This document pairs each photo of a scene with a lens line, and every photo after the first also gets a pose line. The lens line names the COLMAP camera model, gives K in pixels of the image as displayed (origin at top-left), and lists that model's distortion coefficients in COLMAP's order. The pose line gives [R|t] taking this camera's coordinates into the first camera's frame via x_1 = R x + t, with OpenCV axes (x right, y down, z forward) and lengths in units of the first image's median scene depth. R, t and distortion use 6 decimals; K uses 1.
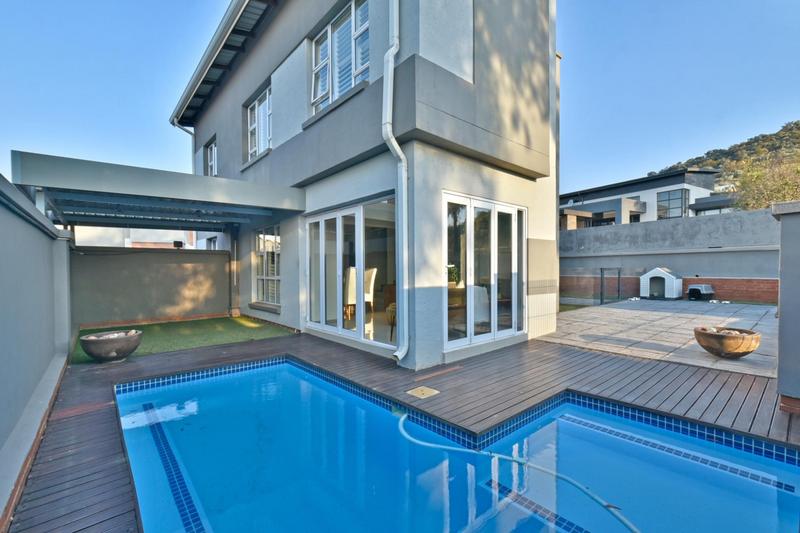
lens RADIAL K [[356.2, 0, 399.6], [0, 356.2, 275.5], [0, 0, 1]] dist [-0.003673, 0.000409]
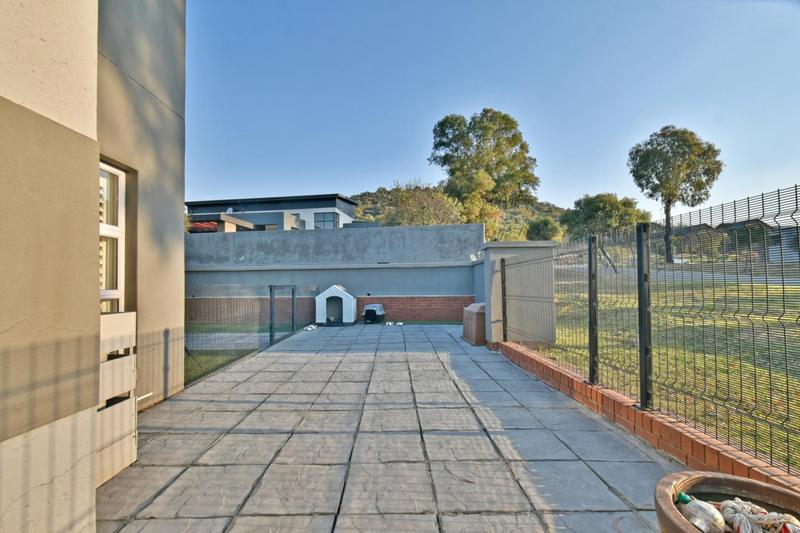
lens RADIAL K [[356.2, 0, 399.6], [0, 356.2, 275.5], [0, 0, 1]] dist [-0.003673, 0.000409]
pose [[0.631659, 0.021848, 0.774939, 0.196483], [0.020450, 0.998785, -0.044827, -0.004646], [-0.774977, 0.044163, 0.630445, 0.375120]]
